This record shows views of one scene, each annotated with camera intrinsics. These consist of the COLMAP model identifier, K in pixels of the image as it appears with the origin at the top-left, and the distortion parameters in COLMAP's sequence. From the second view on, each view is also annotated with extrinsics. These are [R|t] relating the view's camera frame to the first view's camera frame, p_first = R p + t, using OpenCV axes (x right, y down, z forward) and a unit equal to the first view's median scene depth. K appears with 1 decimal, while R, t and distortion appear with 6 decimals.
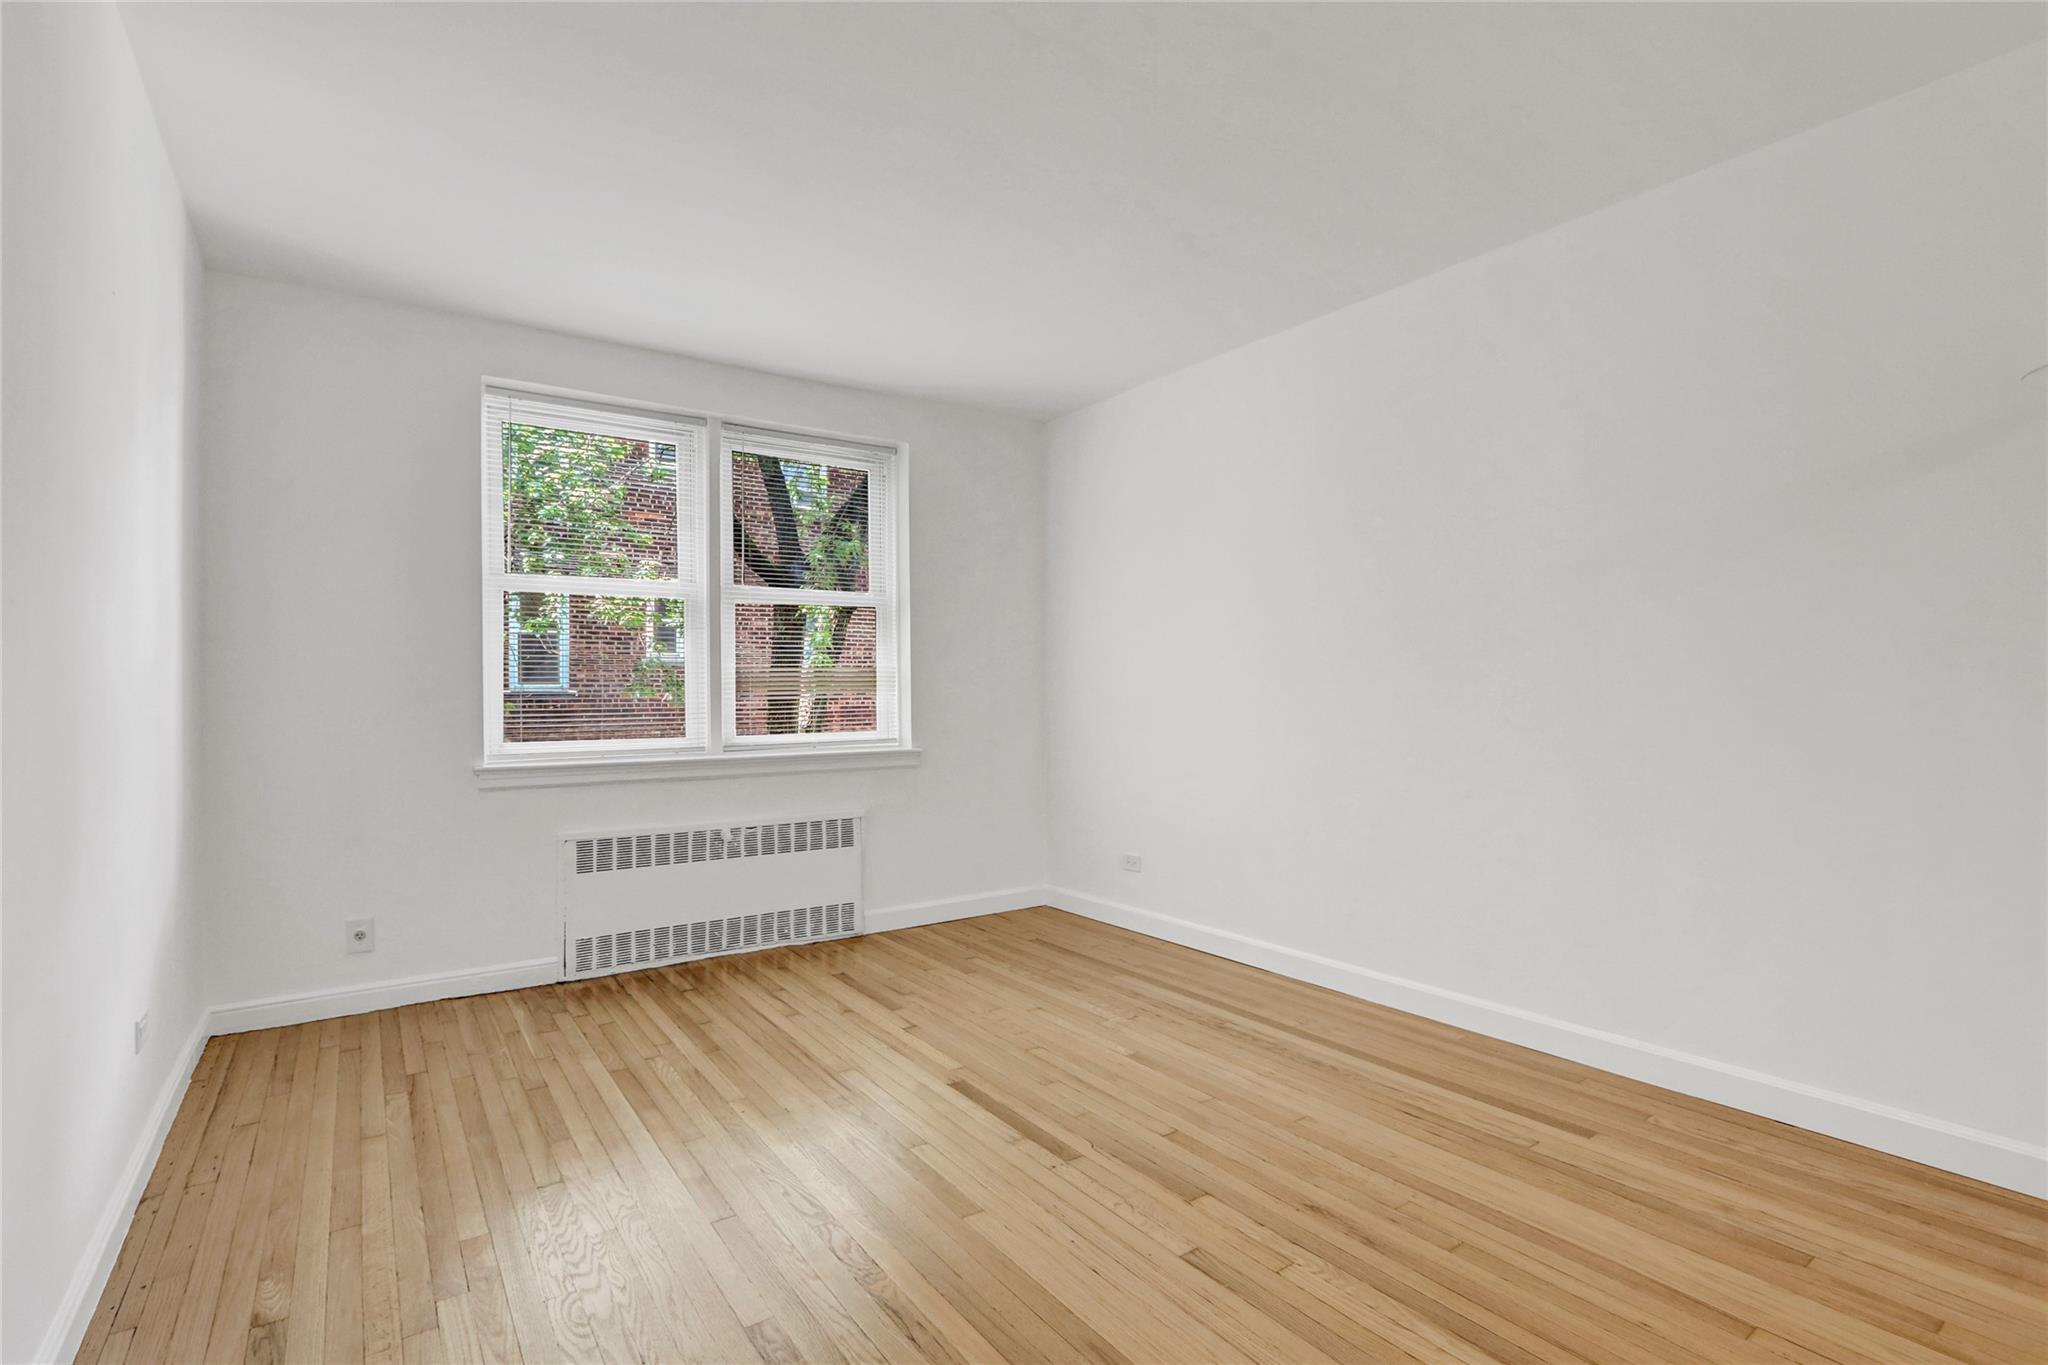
lens RADIAL K [[965.3, 0, 1015.7], [0, 965.3, 726.1], [0, 0, 1]] dist [-0.021711, 0.005363]
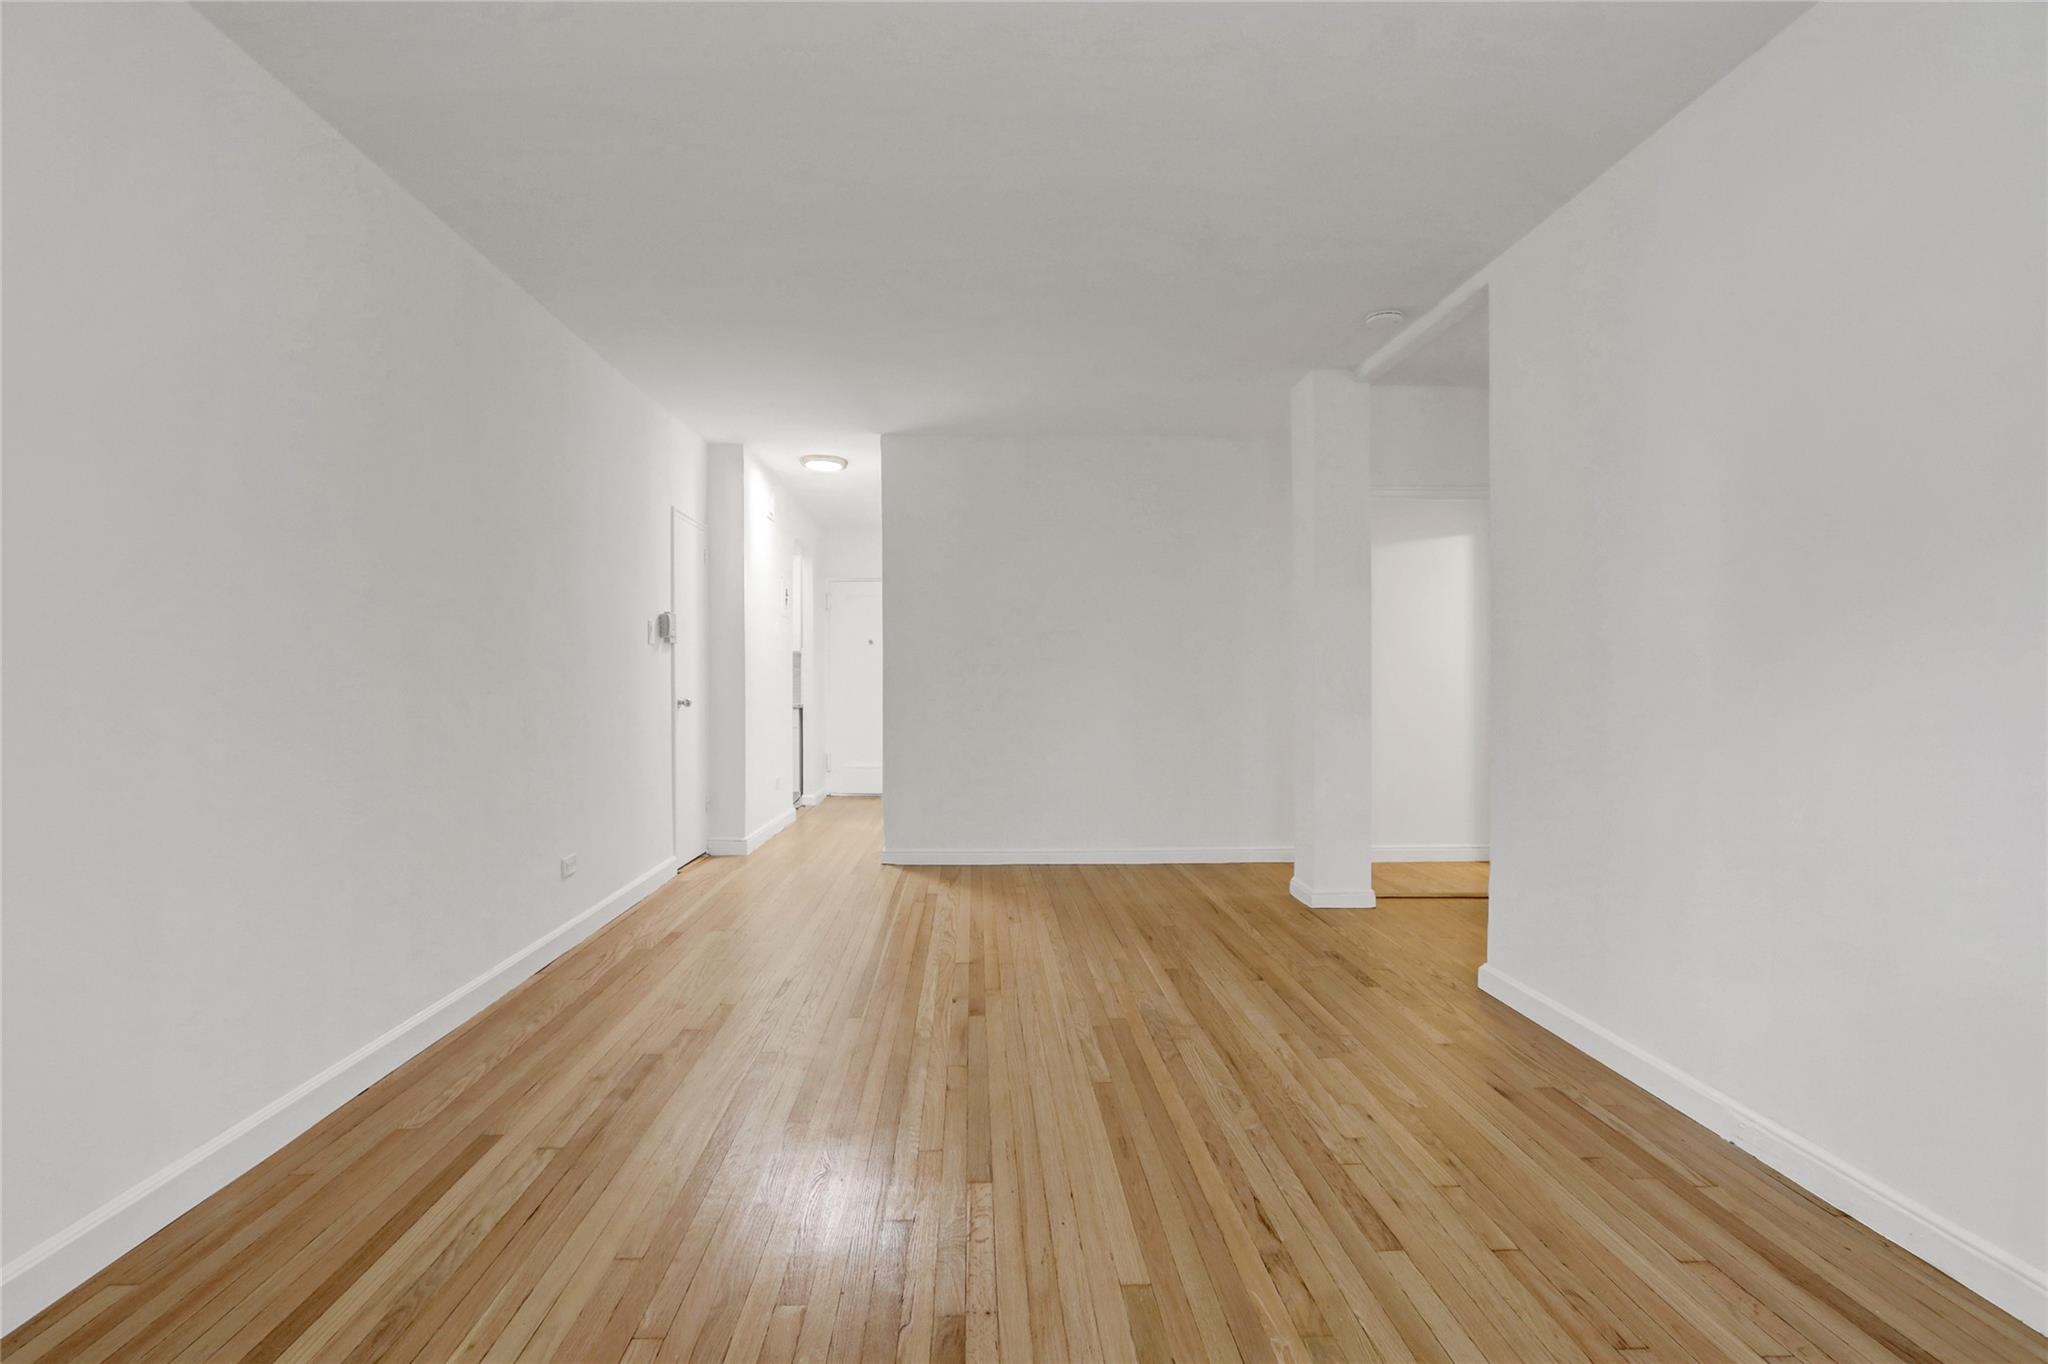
lens RADIAL K [[962.3, 0, 1002.2], [0, 962.3, 661.1], [0, 0, 1]] dist [-0.019321, 0.006052]
pose [[-0.836843, 0.017451, 0.547164, -0.245266], [0.027300, 0.999579, 0.009873, -0.029604], [-0.546761, 0.023200, -0.836967, 1.034363]]
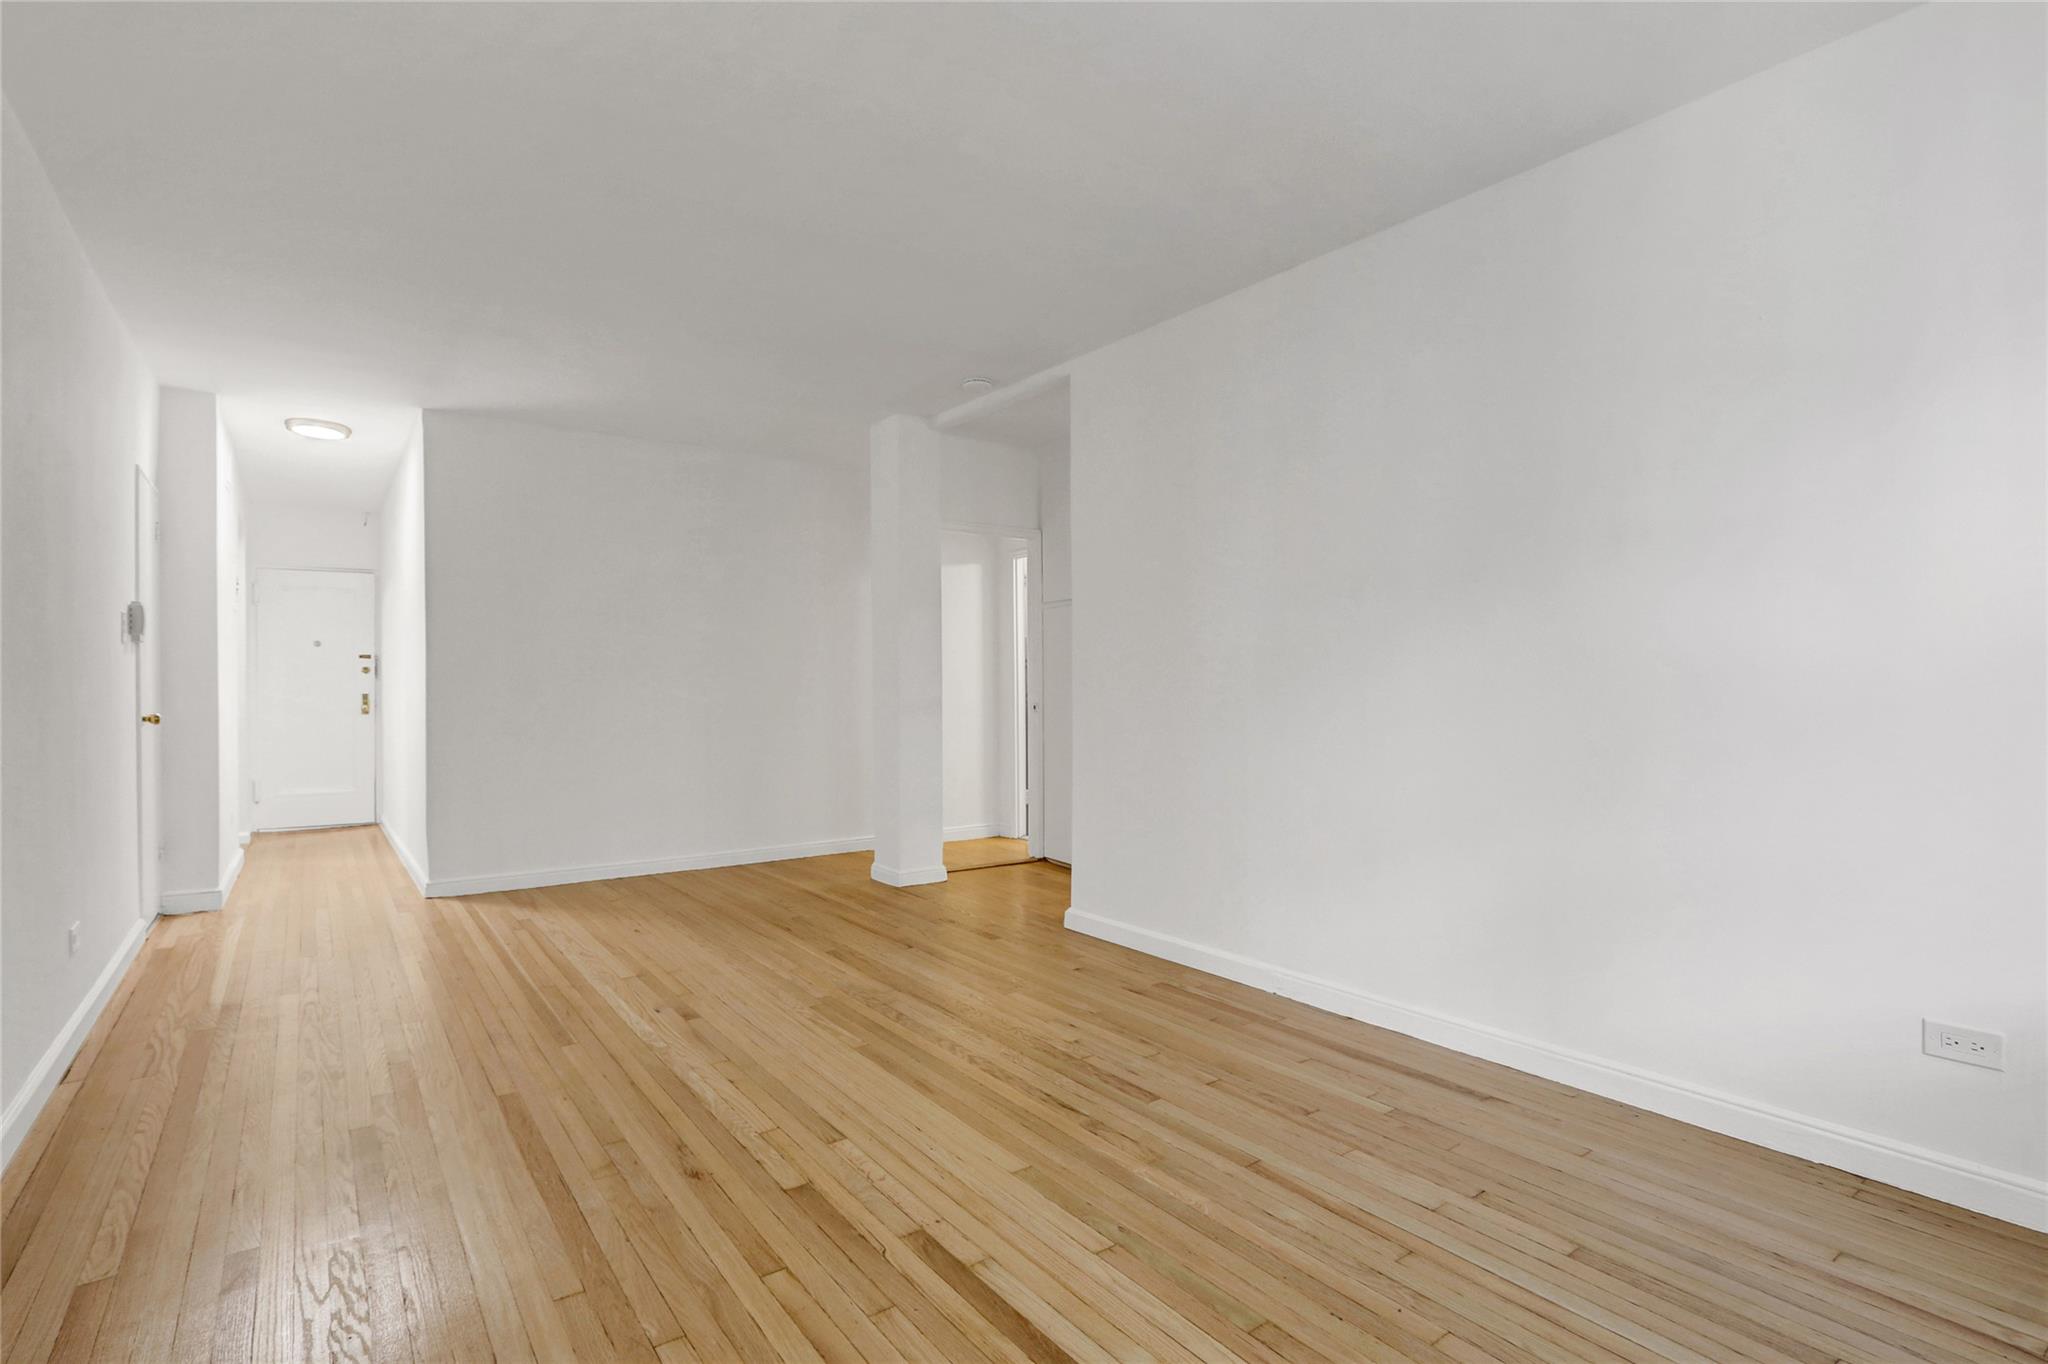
lens RADIAL K [[963.8, 0, 971.7], [0, 963.8, 686.7], [0, 0, 1]] dist [-0.011847, 0.000515]
pose [[-0.999944, 0.009860, 0.003826, 0.000532], [0.010004, 0.999160, 0.039729, -0.038832], [-0.003431, 0.039765, -0.999203, 1.202026]]
